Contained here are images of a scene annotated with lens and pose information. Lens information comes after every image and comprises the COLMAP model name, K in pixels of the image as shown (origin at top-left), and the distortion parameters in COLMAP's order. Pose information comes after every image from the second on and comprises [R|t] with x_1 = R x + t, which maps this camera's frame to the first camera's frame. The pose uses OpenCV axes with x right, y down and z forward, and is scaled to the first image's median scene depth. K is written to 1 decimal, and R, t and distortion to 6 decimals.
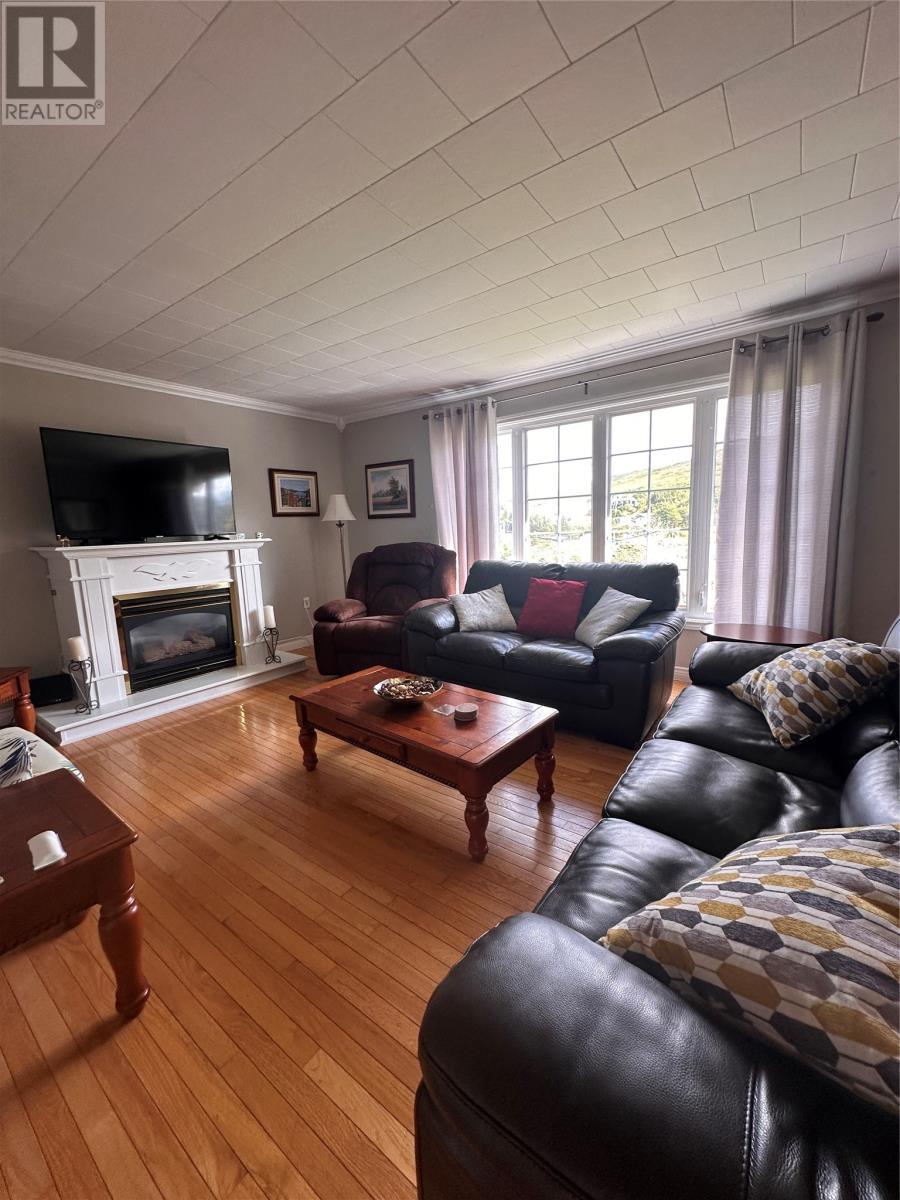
lens RADIAL K [[479.8, 0, 450.0], [0, 479.8, 600.0], [0, 0, 1]] dist [-0.001747, -0.000240]
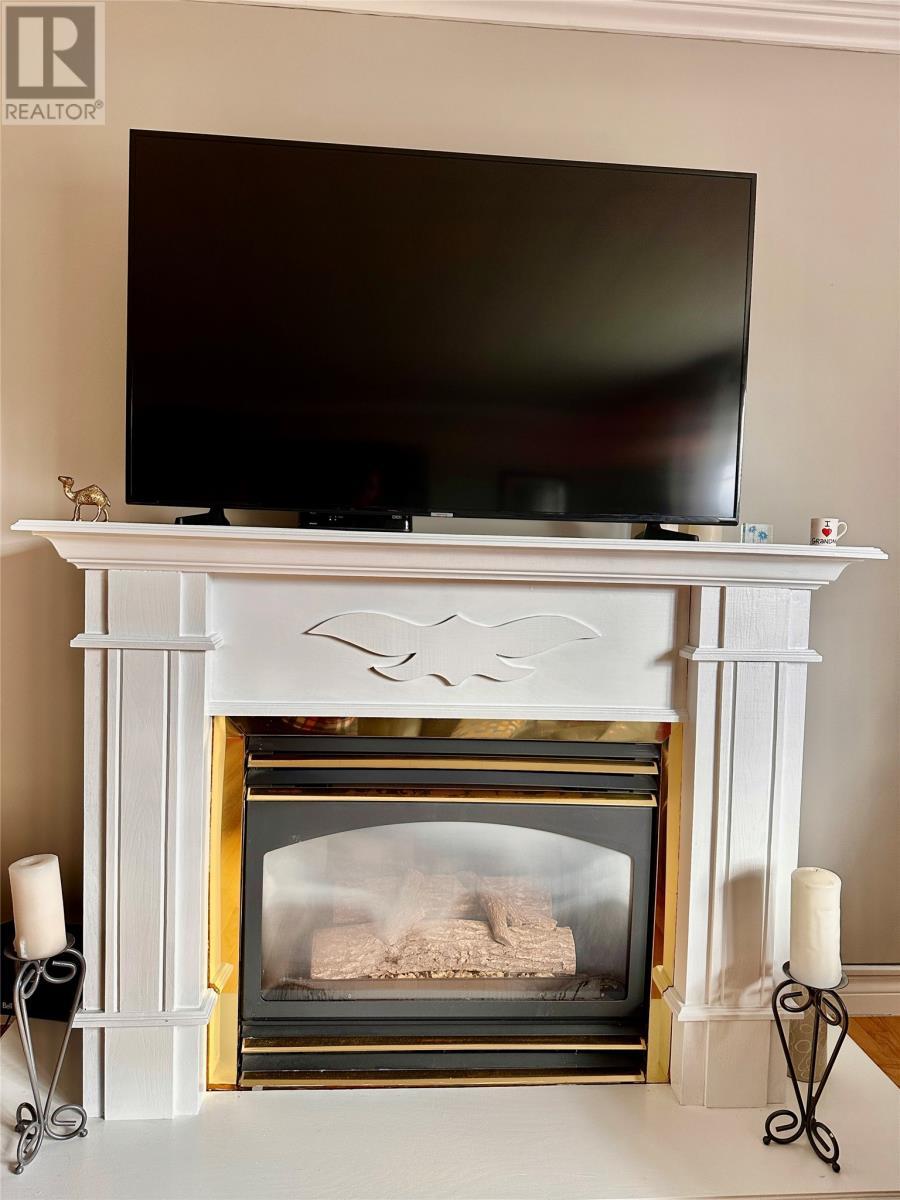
lens RADIAL K [[850.3, 0, 450.0], [0, 850.3, 600.0], [0, 0, 1]] dist [0.004242, 0.001765]
pose [[0.650145, 0.093157, -0.754077, -0.227383], [-0.165230, 0.986039, -0.020644, -0.070950], [0.741626, 0.138018, 0.656461, 0.655850]]
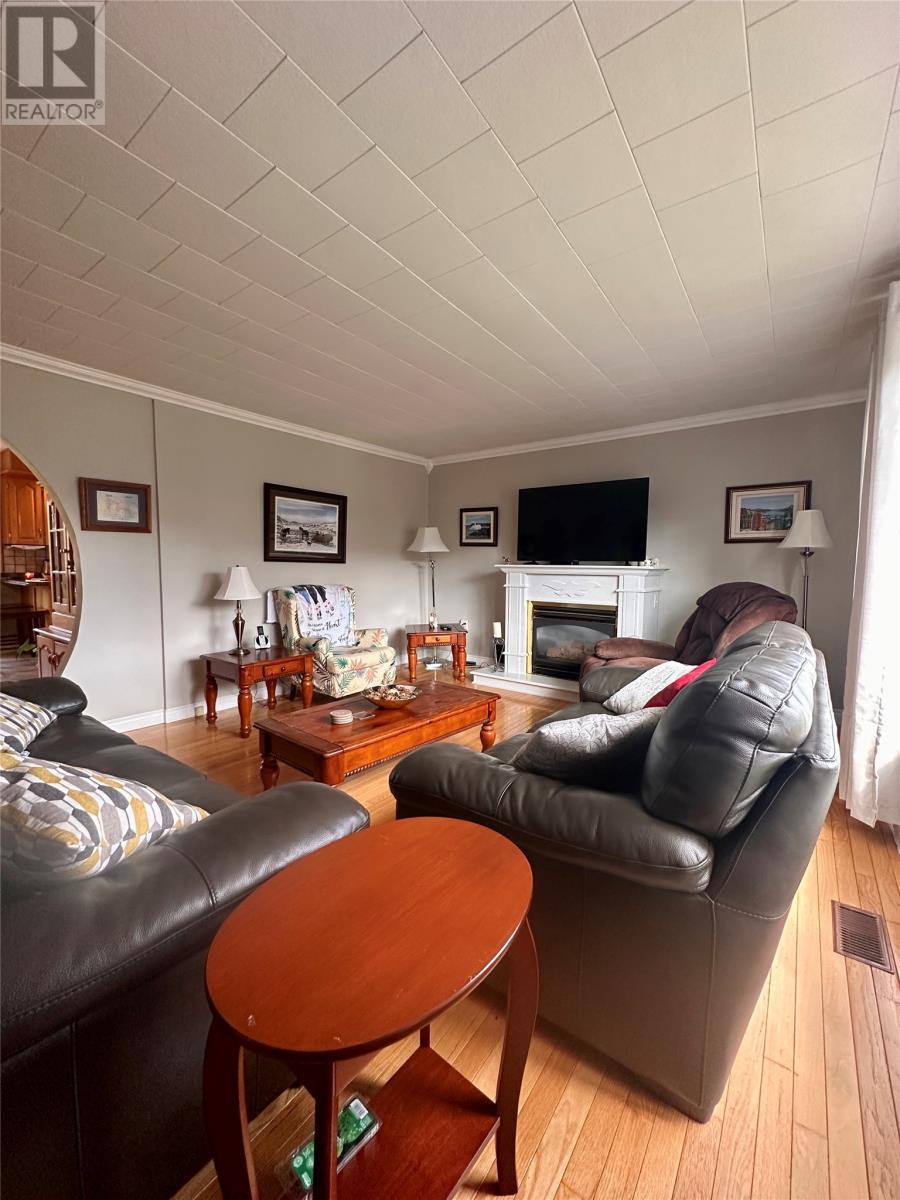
lens RADIAL K [[479.8, 0, 450.0], [0, 479.8, 600.0], [0, 0, 1]] dist [-0.001747, -0.000240]
pose [[0.000334, 0.107789, -0.994174, 0.604562], [-0.159872, 0.981392, 0.106349, -0.105677], [0.987138, 0.158905, 0.017560, 0.630306]]
